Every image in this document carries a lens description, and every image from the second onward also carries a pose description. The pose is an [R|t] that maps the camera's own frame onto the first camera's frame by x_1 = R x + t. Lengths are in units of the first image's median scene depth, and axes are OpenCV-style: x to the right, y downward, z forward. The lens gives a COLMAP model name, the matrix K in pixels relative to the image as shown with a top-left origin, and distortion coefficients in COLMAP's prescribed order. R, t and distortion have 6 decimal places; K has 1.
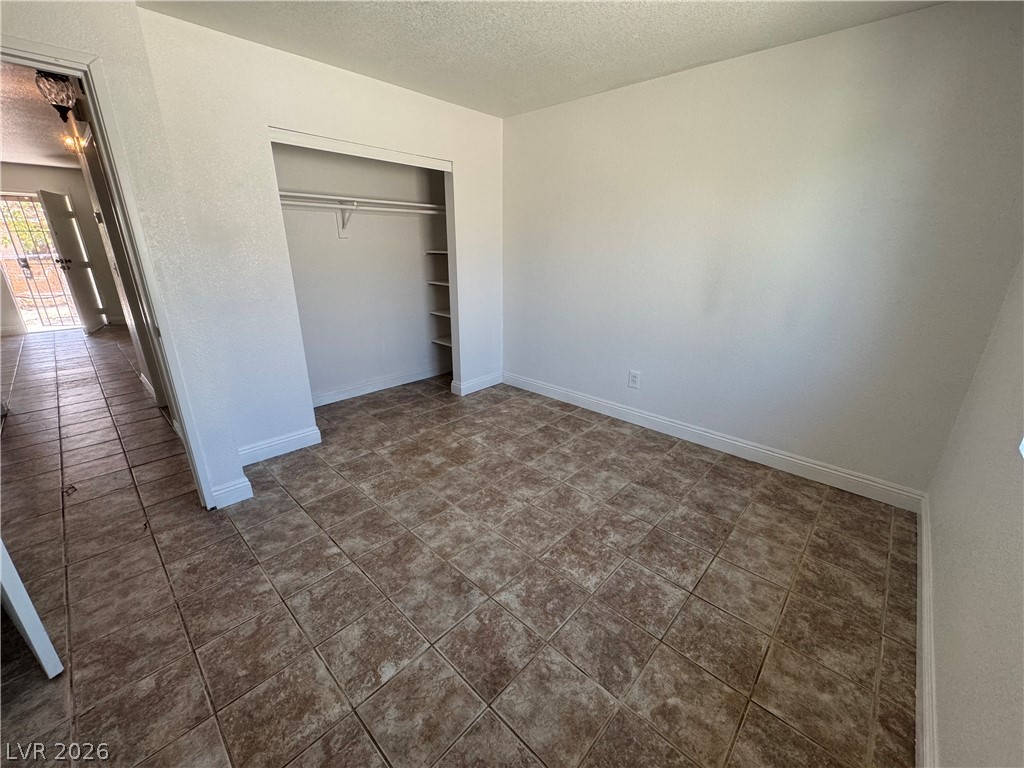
lens RADIAL K [[409.8, 0, 510.9], [0, 409.8, 385.5], [0, 0, 1]] dist [-0.001834, 0.000479]
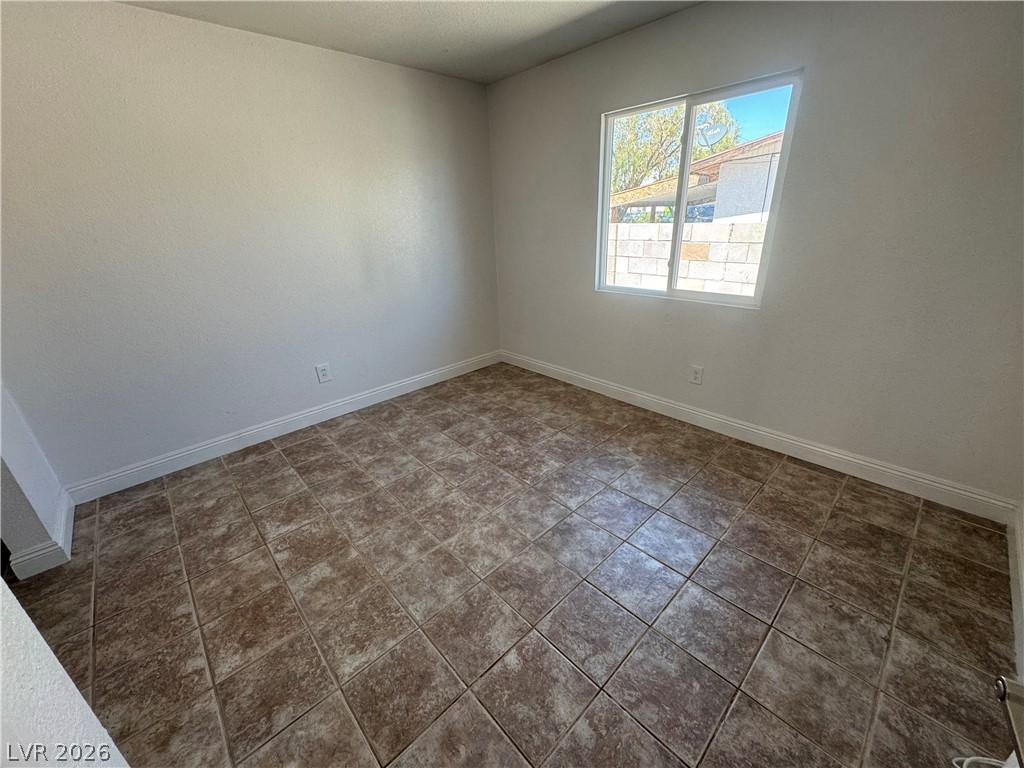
lens RADIAL K [[409.8, 0, 515.3], [0, 409.8, 381.0], [0, 0, 1]] dist [-0.001834, 0.000479]
pose [[0.058549, -0.383971, 0.921487, -0.819977], [0.362598, 0.868207, 0.338731, -0.237949], [-0.930105, 0.314297, 0.190060, 0.634658]]
